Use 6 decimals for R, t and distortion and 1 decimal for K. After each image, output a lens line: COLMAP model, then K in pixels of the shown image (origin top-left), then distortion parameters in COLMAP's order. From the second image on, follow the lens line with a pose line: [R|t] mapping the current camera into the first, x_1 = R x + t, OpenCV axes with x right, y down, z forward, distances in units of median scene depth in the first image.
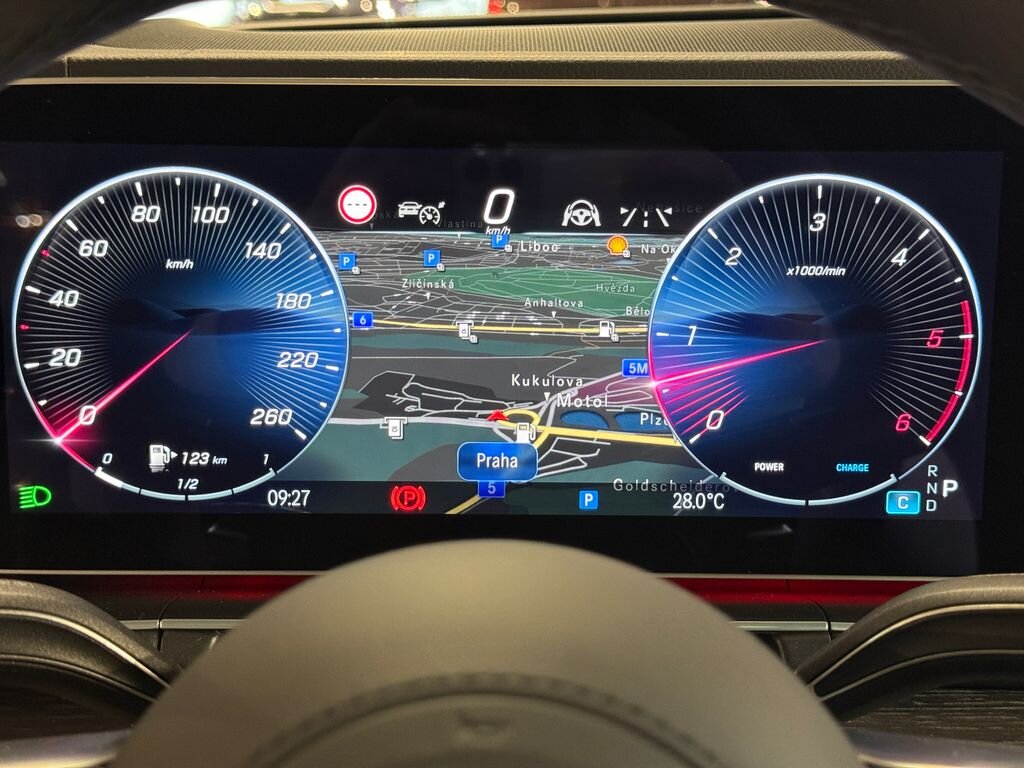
lens RADIAL K [[1432.6, 0, 511.2], [0, 1432.6, 385.9], [0, 0, 1]] dist [0.137411, -0.030981]
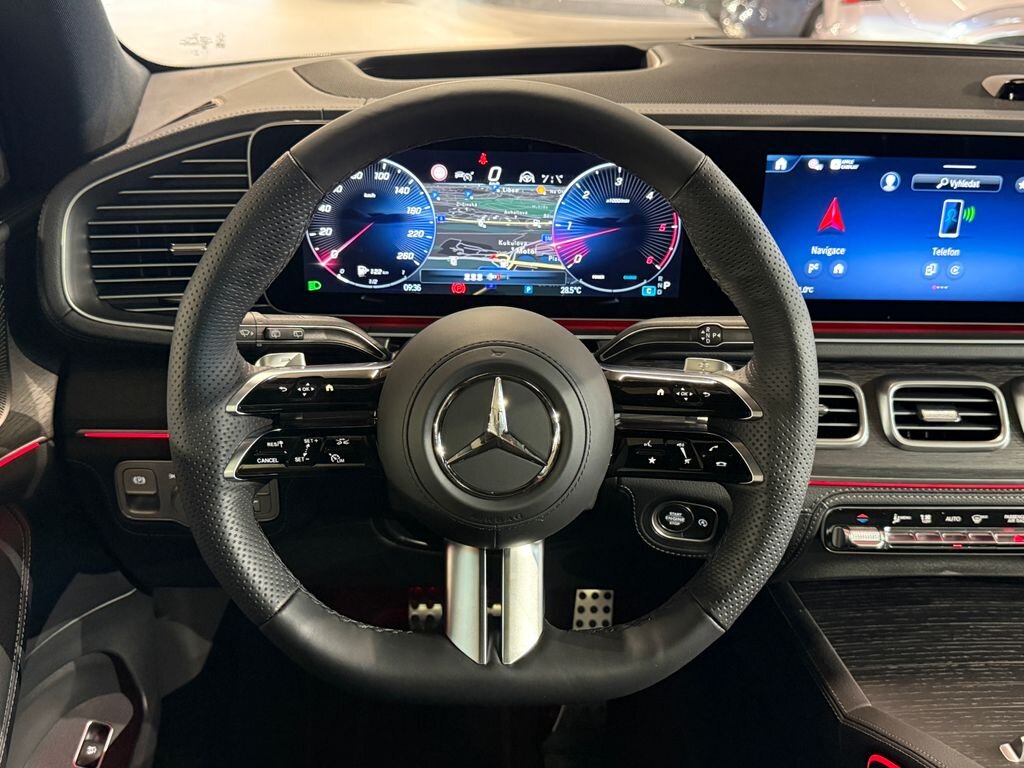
lens RADIAL K [[1030.2, 0, 511.2], [0, 1030.2, 388.6], [0, 0, 1]] dist [0.165705, -0.403400]
pose [[0.999673, 0.005987, 0.024844, -0.022558], [-0.010652, 0.981309, 0.192146, -0.103909], [-0.023229, -0.192348, 0.981052, -0.869909]]
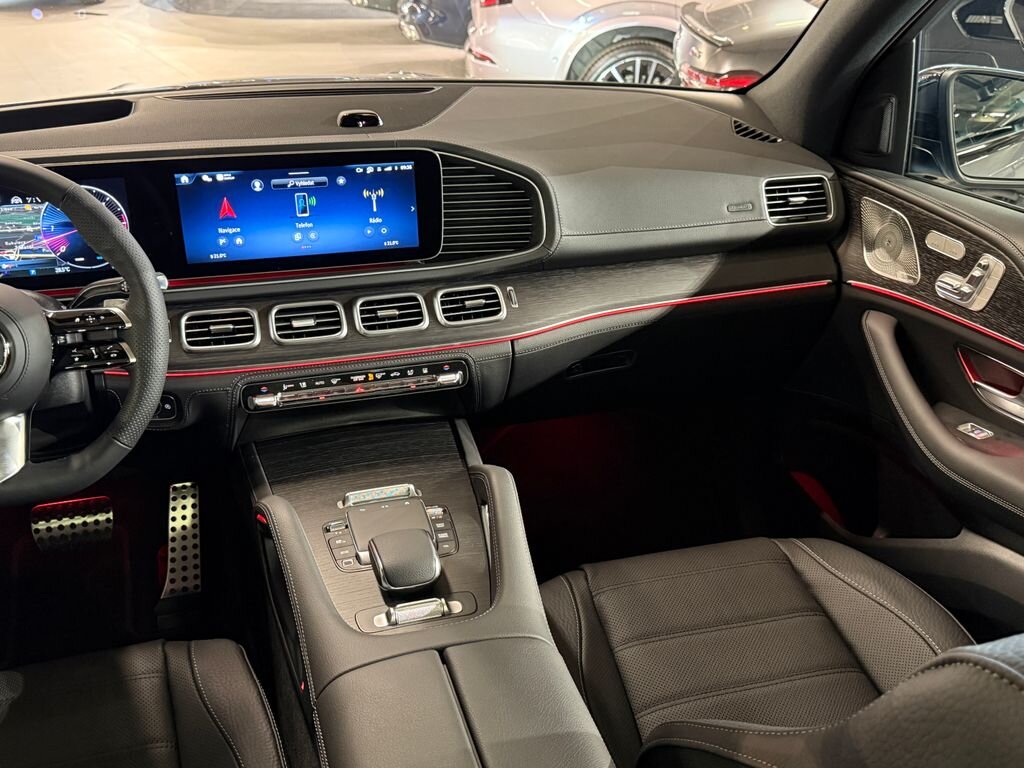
lens RADIAL K [[1013.1, 0, 512.0], [0, 1013.1, 386.5], [0, 0, 1]] dist [0.190212, -0.450133]
pose [[0.961943, -0.121843, 0.244580, 0.598103], [0.070767, 0.975629, 0.207704, -0.111993], [-0.263927, -0.182491, 0.947122, -2.128319]]
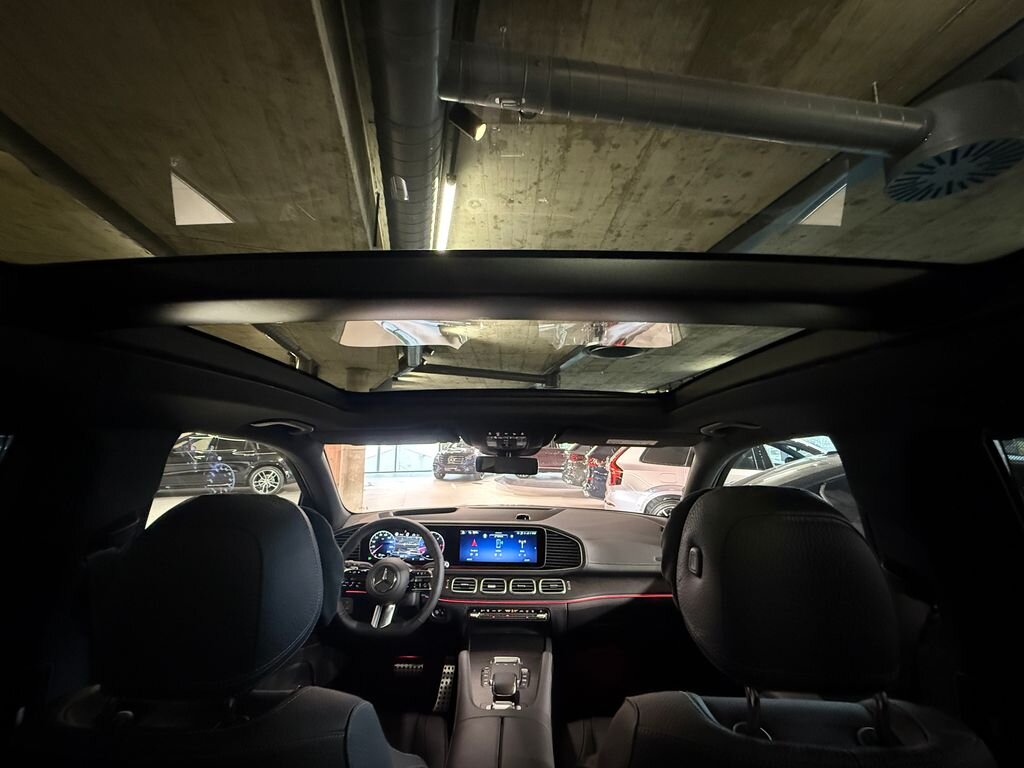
lens RADIAL K [[405.2, 0, 511.2], [0, 405.2, 381.7], [0, 0, 1]] dist [-0.008665, 0.000038]
pose [[0.999828, -0.001619, -0.018479, 0.990836], [-0.005711, 0.920936, -0.389672, 0.024701], [0.017649, 0.389710, 0.920768, -2.870233]]
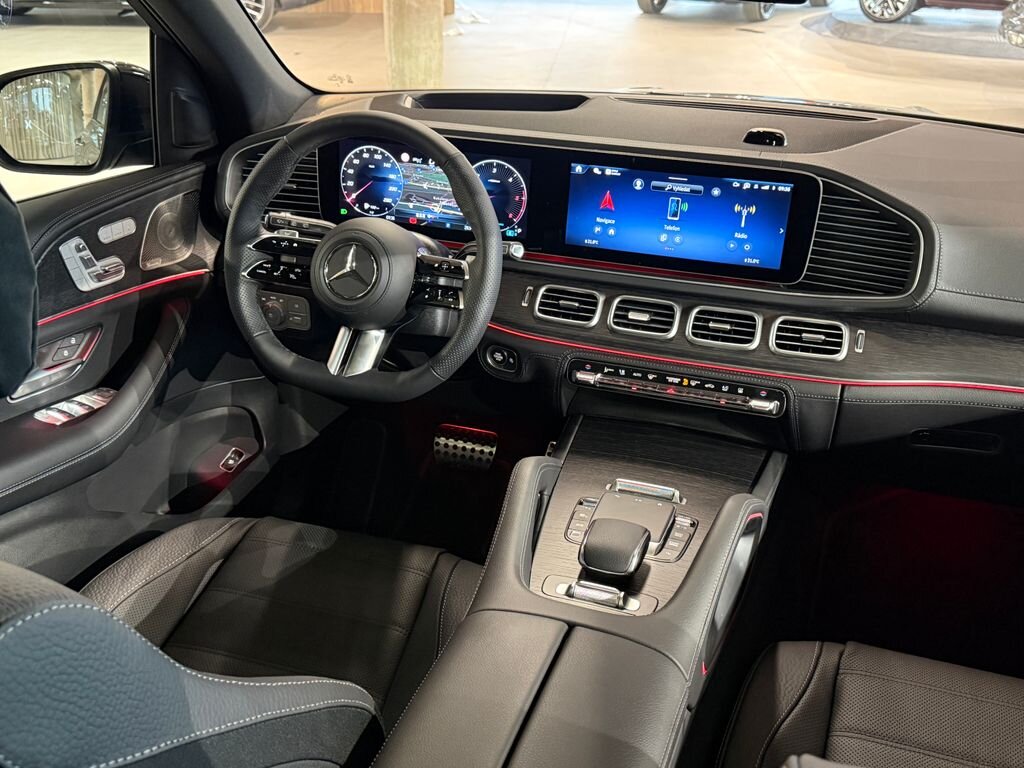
lens RADIAL K [[1013.1, 0, 512.0], [0, 1013.1, 386.5], [0, 0, 1]] dist [0.190212, -0.450133]
pose [[0.946222, 0.154583, -0.284198, 1.320017], [-0.101144, 0.975774, 0.193996, -0.076806], [0.307301, -0.154818, 0.938934, -2.227084]]
